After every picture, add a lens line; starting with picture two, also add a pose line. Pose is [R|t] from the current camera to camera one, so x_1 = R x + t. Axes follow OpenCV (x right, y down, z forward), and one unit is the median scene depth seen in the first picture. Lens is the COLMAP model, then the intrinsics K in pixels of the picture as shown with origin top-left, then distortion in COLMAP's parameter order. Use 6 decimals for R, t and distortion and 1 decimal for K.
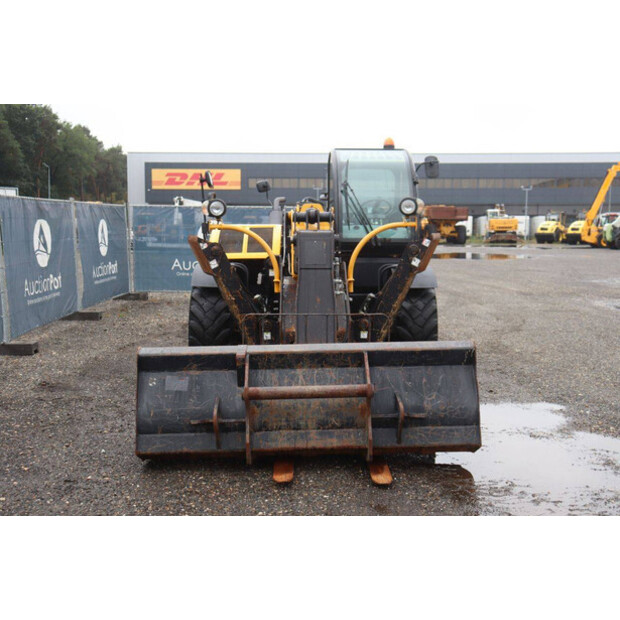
lens RADIAL K [[845.5, 0, 310.0], [0, 845.5, 310.0], [0, 0, 1]] dist [0.020293, 0.049864]
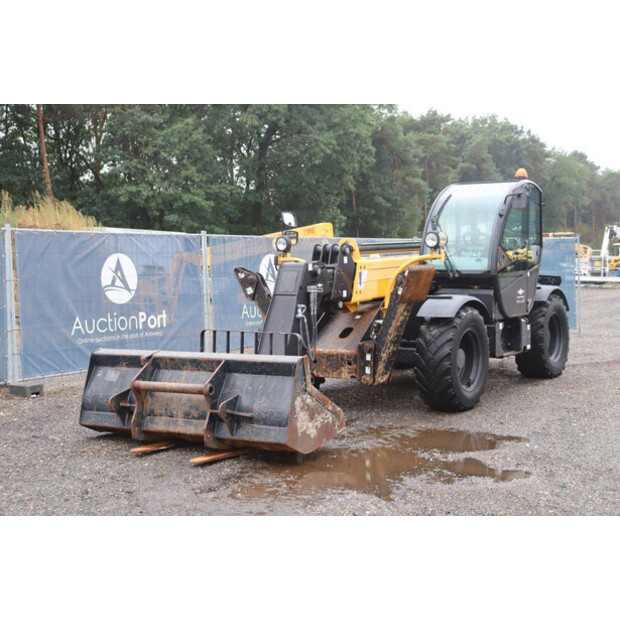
lens RADIAL K [[918.5, 0, 310.0], [0, 918.5, 310.0], [0, 0, 1]] dist [0.032364, 0.050375]
pose [[0.833426, 0.026521, -0.551995, 0.665336], [-0.050209, 0.998351, -0.027841, 0.005302], [0.550346, 0.050918, 0.833382, -0.039070]]
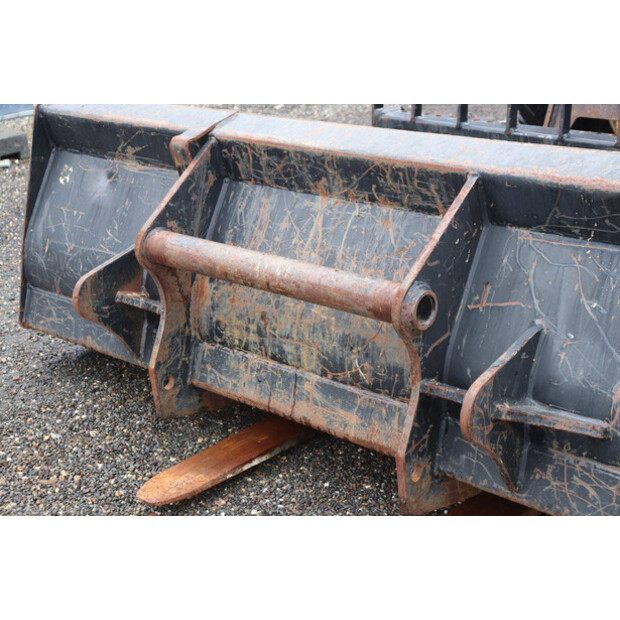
lens RADIAL K [[1052.5, 0, 316.3], [0, 1052.5, 309.7], [0, 0, 1]] dist [0.148544, 0.151970]
pose [[0.736388, 0.221253, -0.639359, 0.204270], [-0.025365, 0.953379, 0.300707, -0.013091], [0.676084, -0.205219, 0.707669, 0.497611]]
